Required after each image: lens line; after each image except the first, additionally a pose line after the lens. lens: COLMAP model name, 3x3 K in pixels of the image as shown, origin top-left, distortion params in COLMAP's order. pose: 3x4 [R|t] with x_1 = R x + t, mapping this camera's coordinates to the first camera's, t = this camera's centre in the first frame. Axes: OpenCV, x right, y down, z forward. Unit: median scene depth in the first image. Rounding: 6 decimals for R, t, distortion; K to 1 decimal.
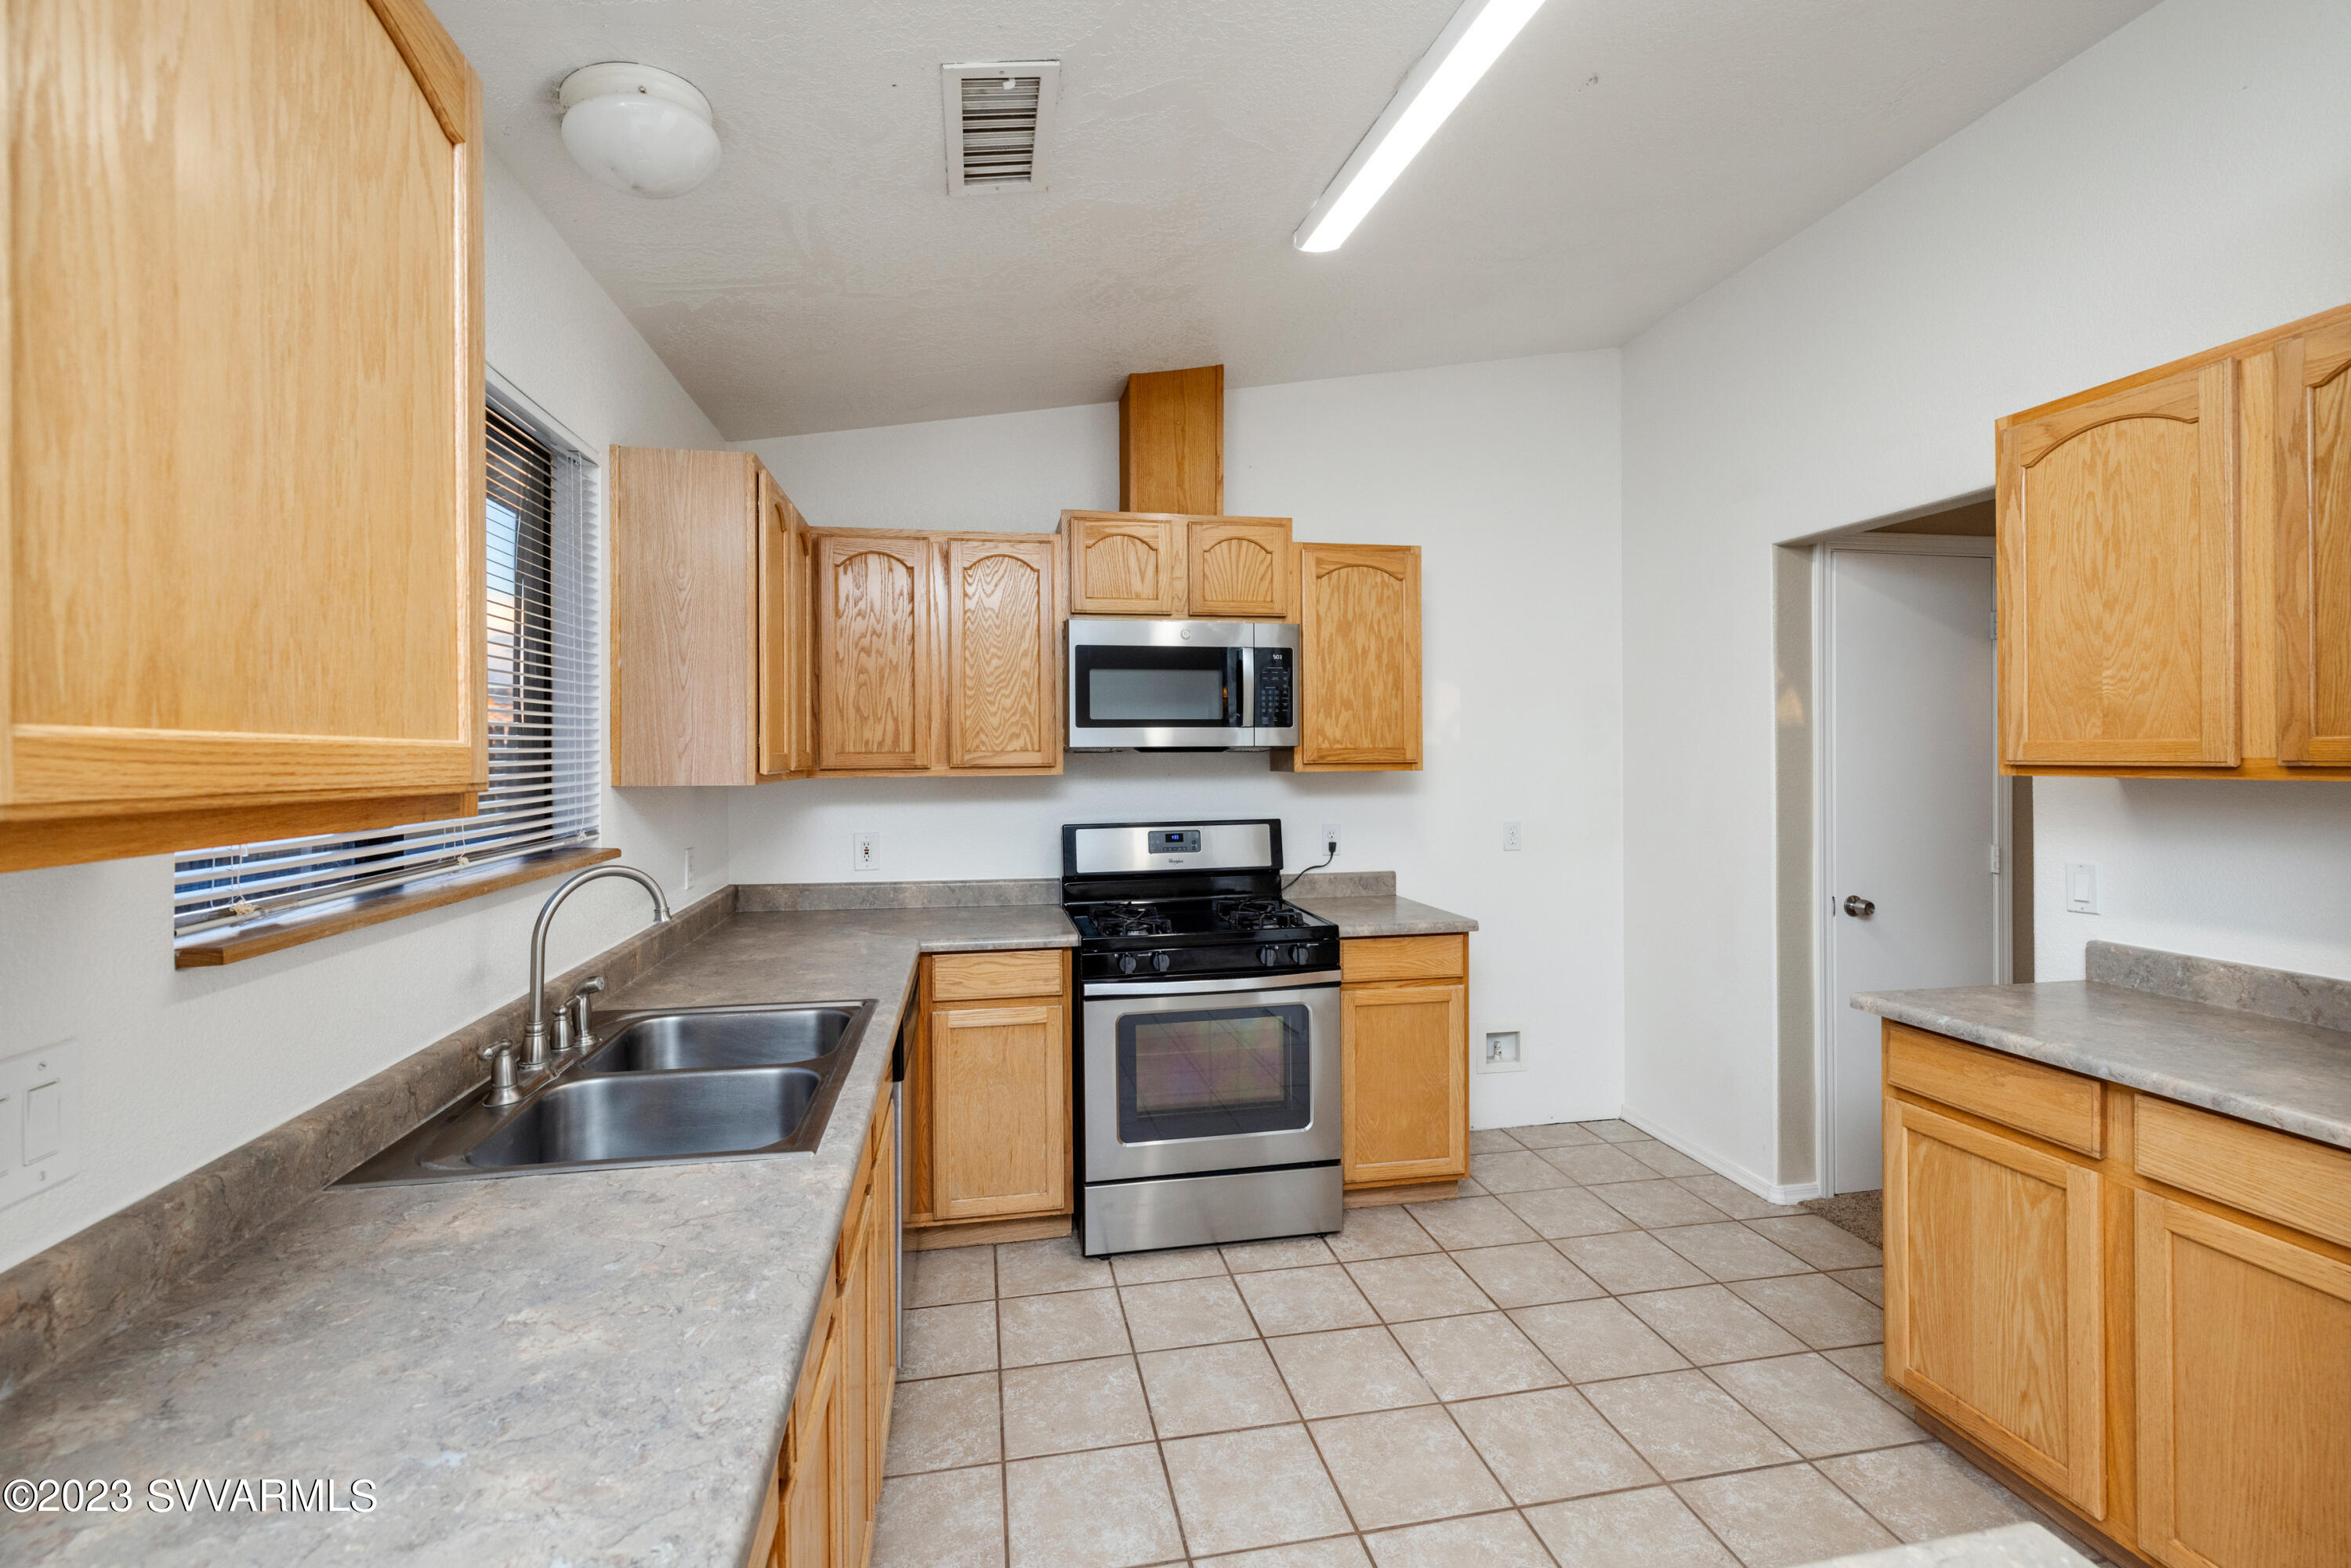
lens RADIAL K [[1008.6, 0, 1153.5], [0, 1008.6, 745.6], [0, 0, 1]] dist [-0.000693, 0.000287]
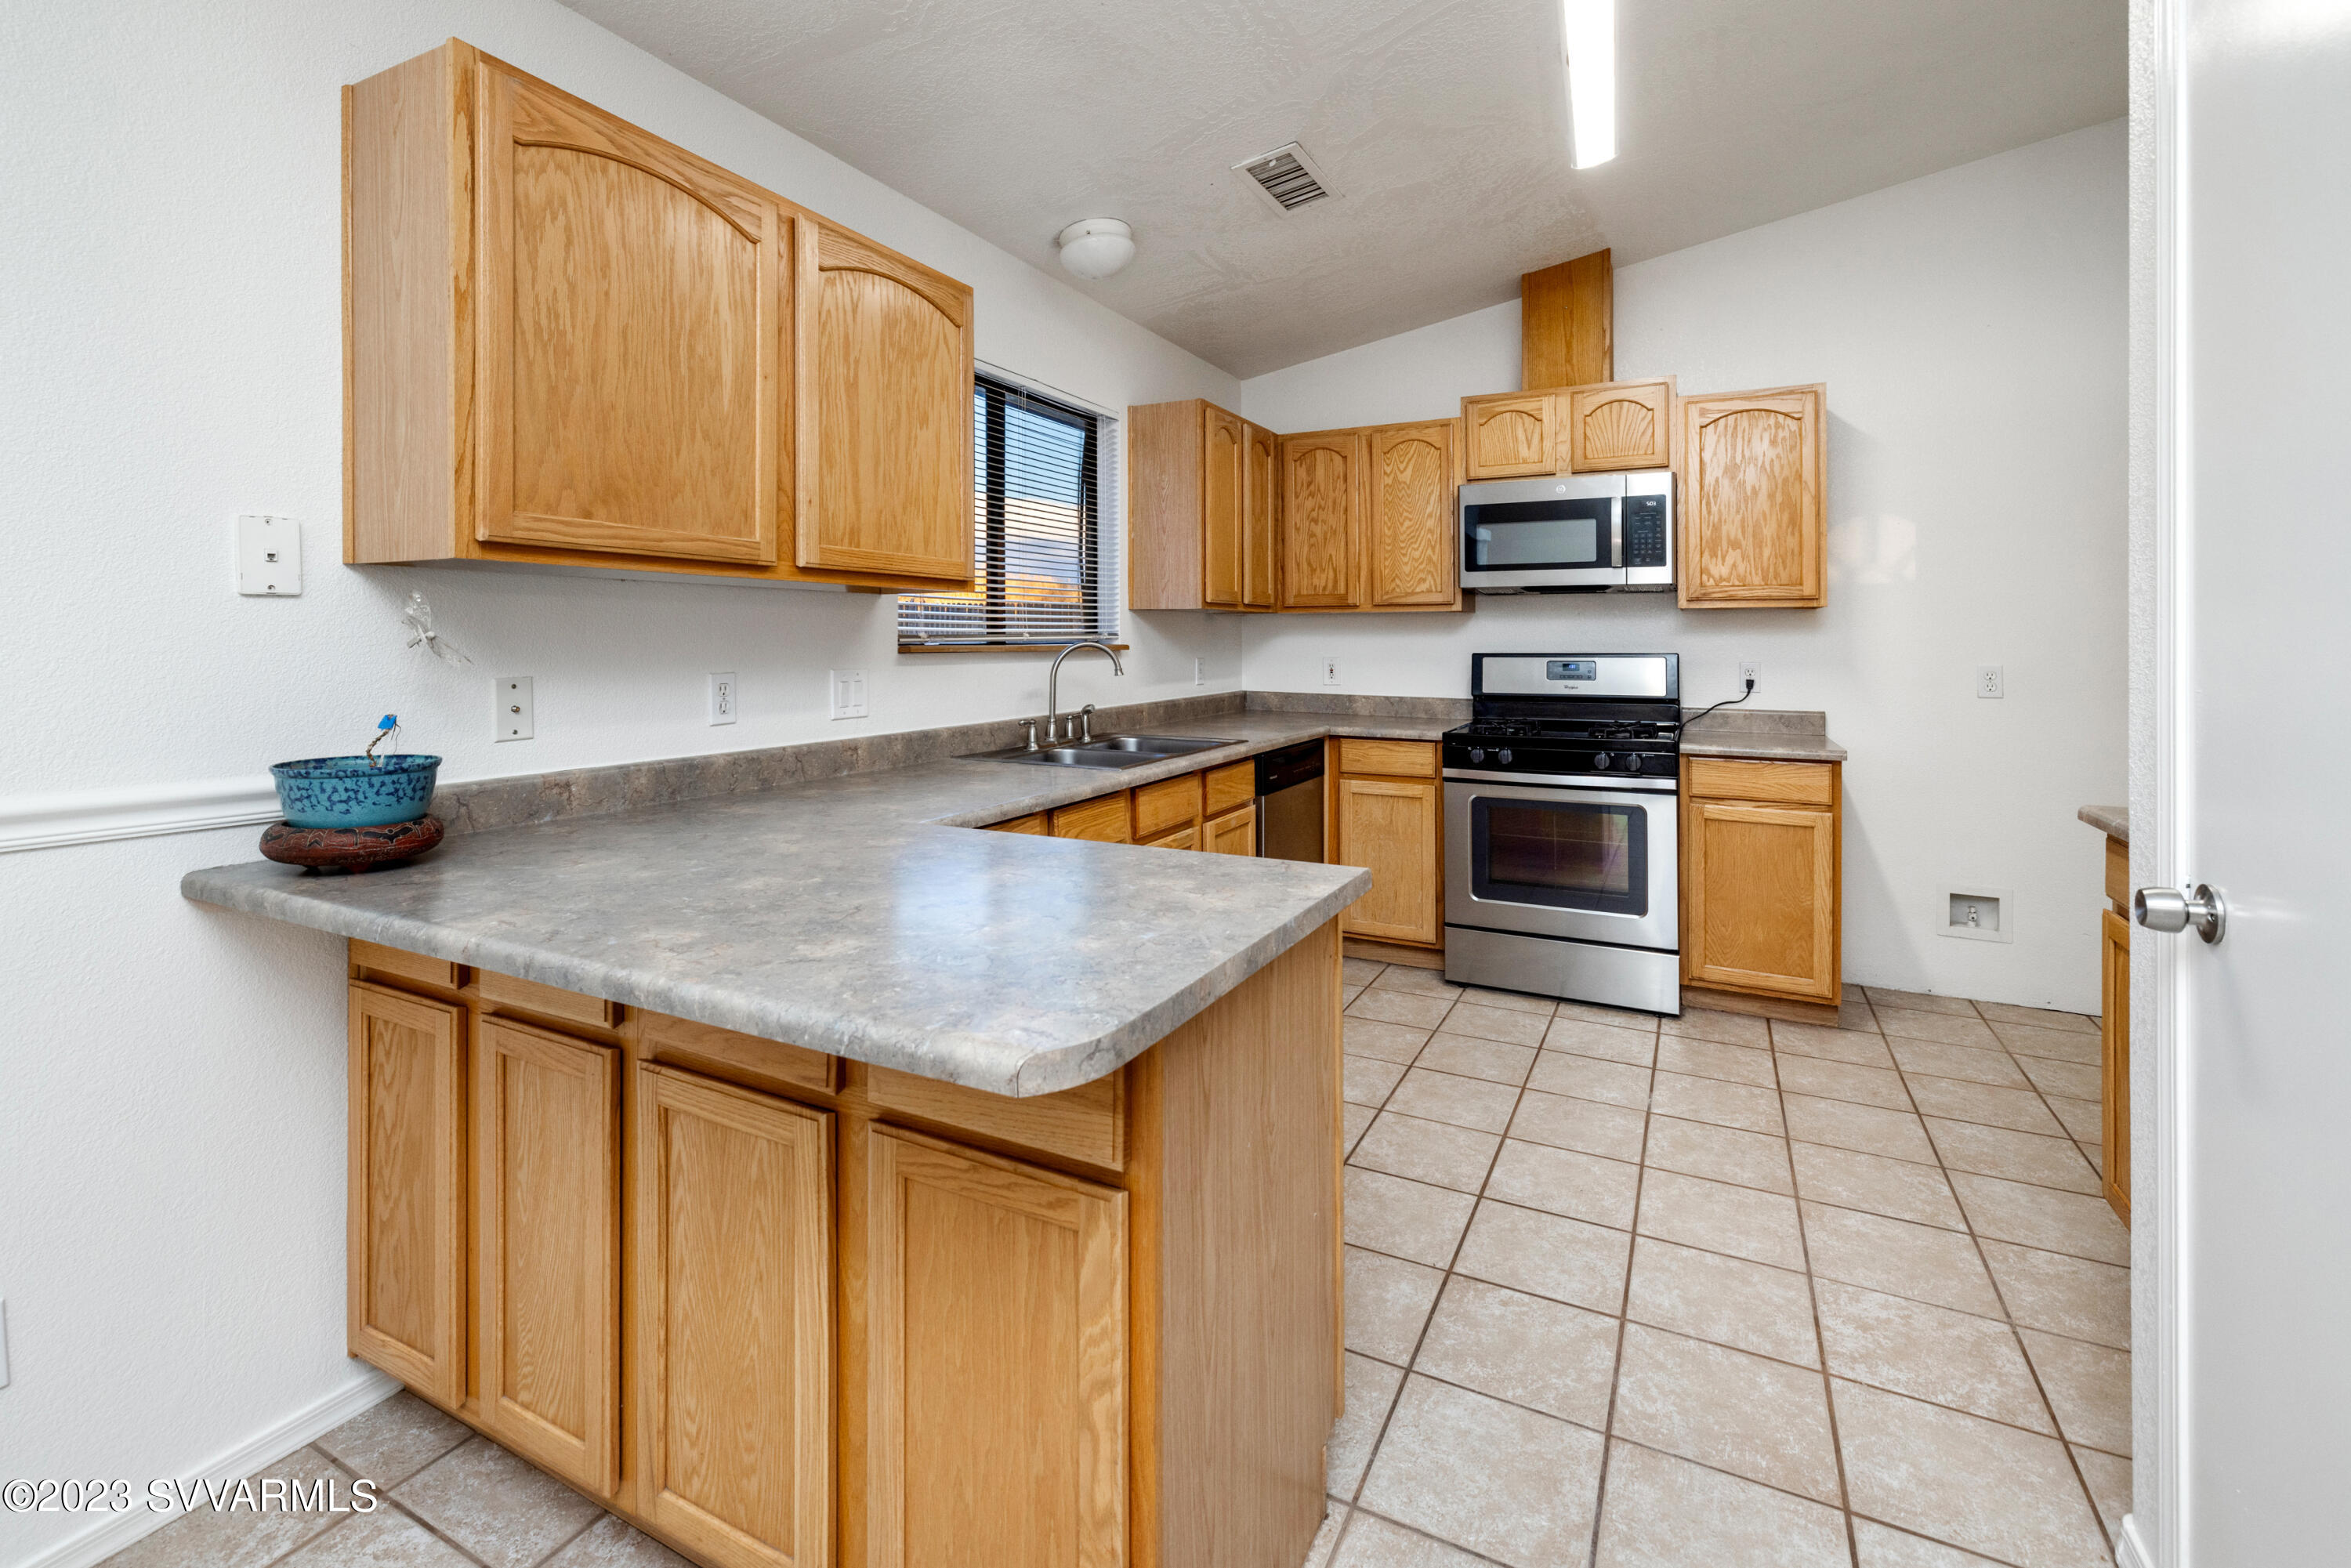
lens RADIAL K [[1008.6, 0, 1153.6], [0, 1008.6, 632.2], [0, 0, 1]] dist [-0.000693, 0.000287]
pose [[0.788359, 0.007119, -0.615175, 0.379917], [-0.002836, 0.999964, 0.007937, 0.046757], [0.615209, -0.004512, 0.788351, -0.215278]]
